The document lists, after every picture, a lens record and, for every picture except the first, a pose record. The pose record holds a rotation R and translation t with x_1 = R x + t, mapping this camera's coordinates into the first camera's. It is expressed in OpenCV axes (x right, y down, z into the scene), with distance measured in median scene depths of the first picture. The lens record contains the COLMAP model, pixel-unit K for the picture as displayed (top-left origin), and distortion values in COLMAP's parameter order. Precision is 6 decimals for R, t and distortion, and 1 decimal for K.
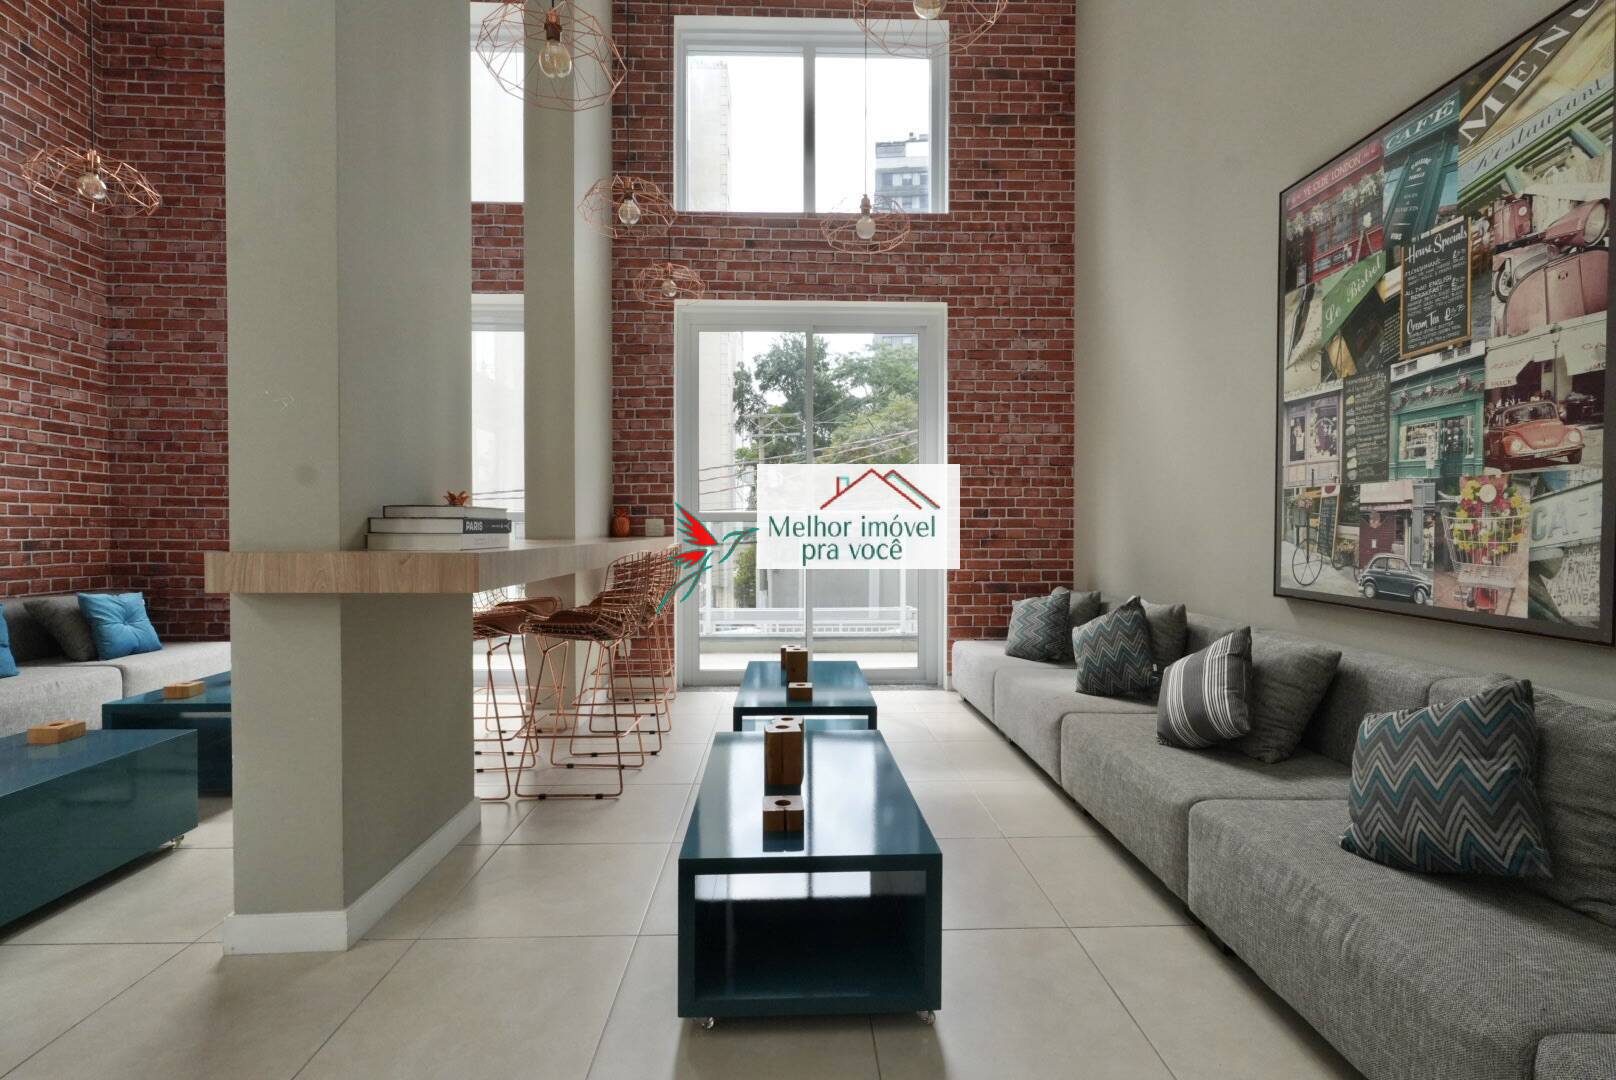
lens RADIAL K [[737.0, 0, 809.2], [0, 737.0, 537.5], [0, 0, 1]] dist [-0.000957, 0.000380]
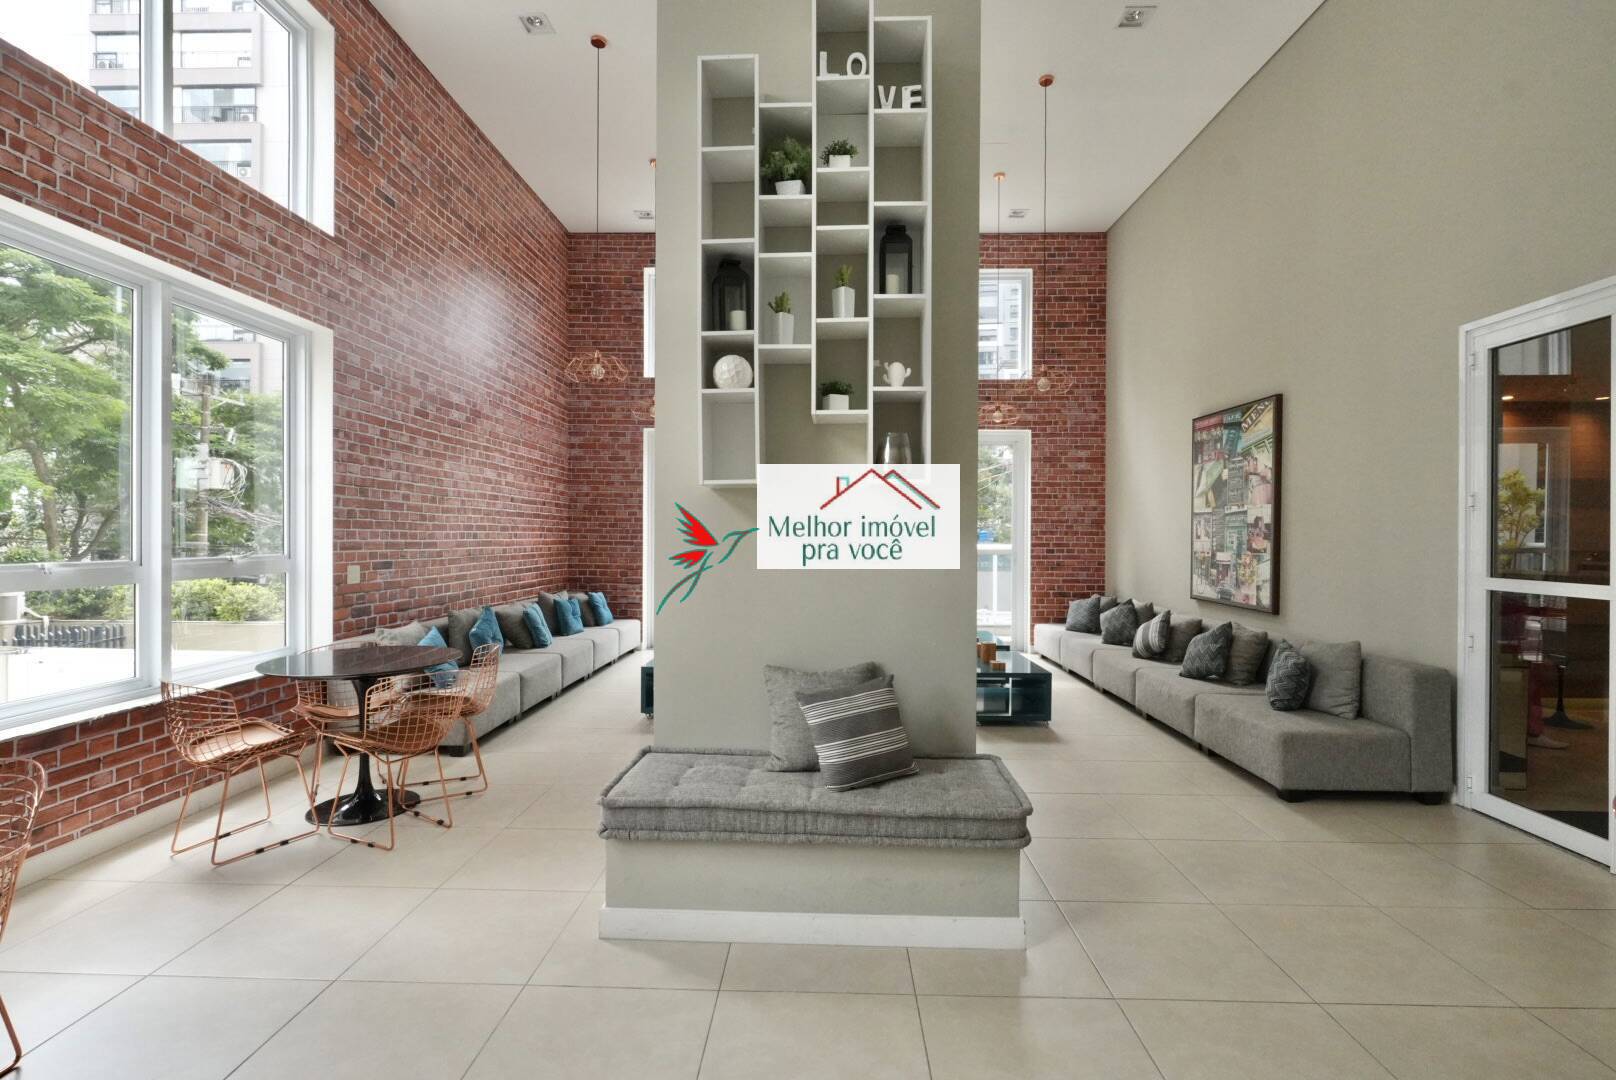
lens RADIAL K [[737.0, 0, 809.6], [0, 737.0, 537.3], [0, 0, 1]] dist [-0.000957, 0.000380]
pose [[0.998211, 0.004939, -0.059582, -0.239600], [-0.005523, 0.999938, -0.009638, -0.047857], [0.059531, 0.009949, 0.998177, -0.799200]]
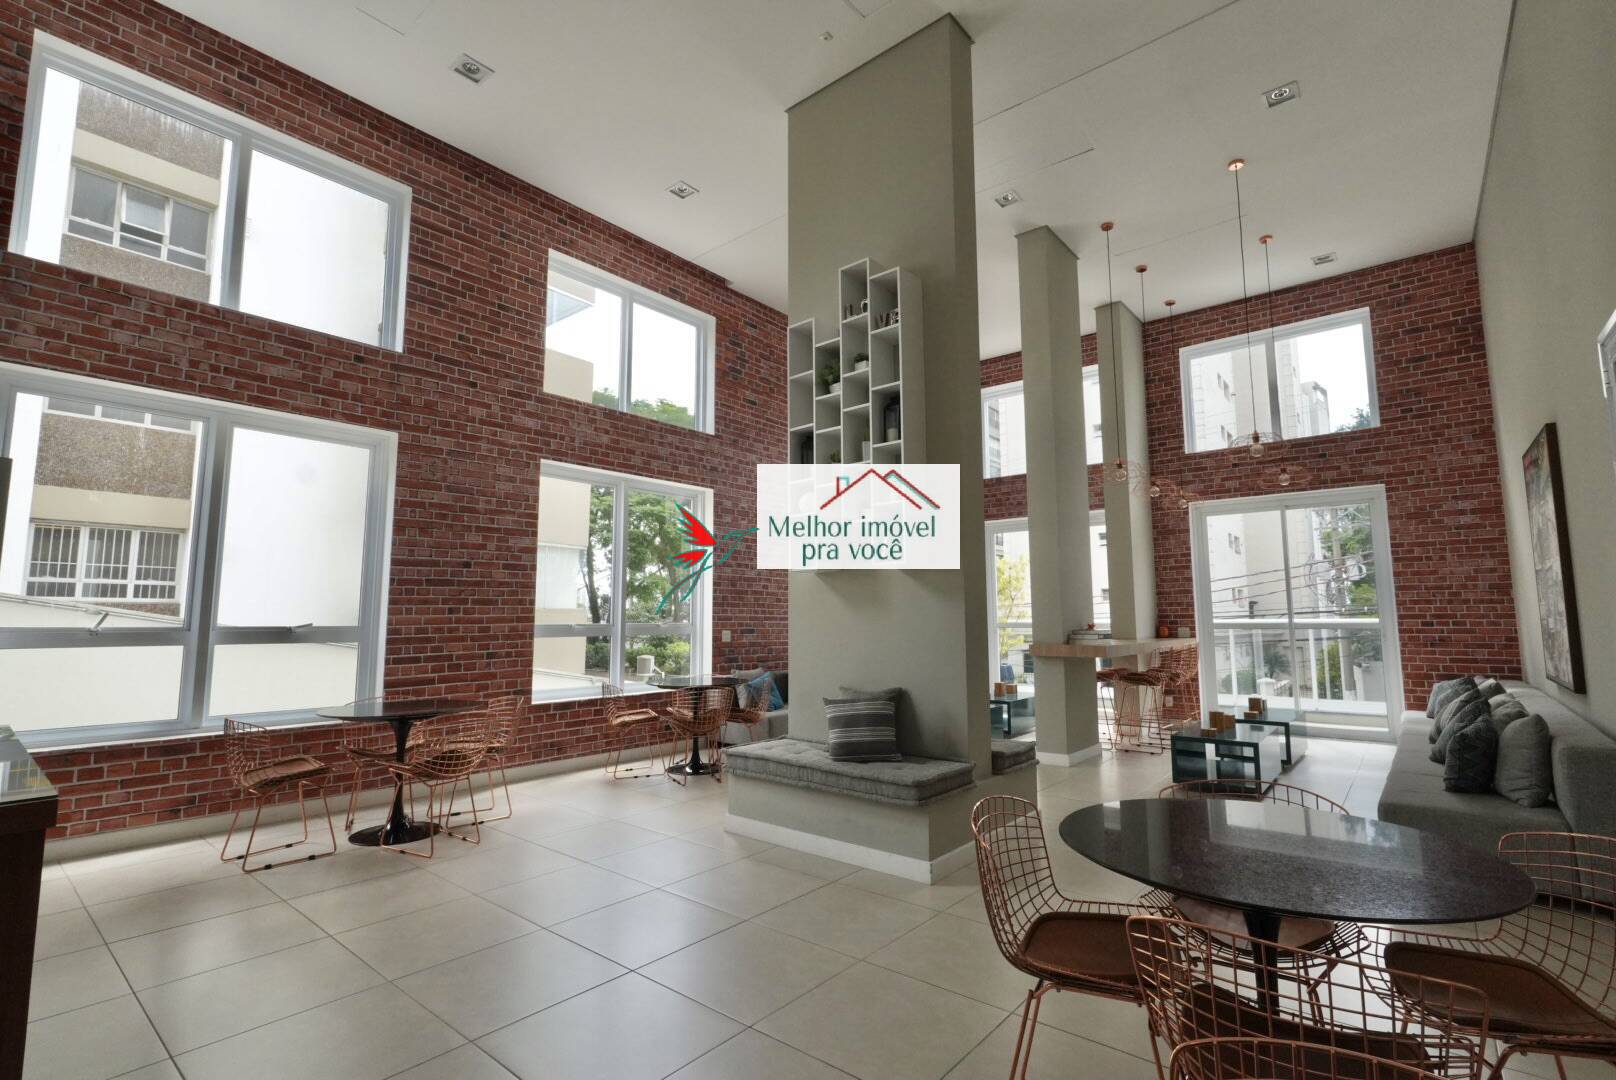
lens RADIAL K [[737.0, 0, 812.1], [0, 737.0, 537.8], [0, 0, 1]] dist [-0.000957, 0.000380]
pose [[0.750769, -0.078106, -0.655931, 0.301386], [-0.003799, 0.992458, -0.122527, -0.019828], [0.660554, 0.094482, 0.744810, -0.934276]]
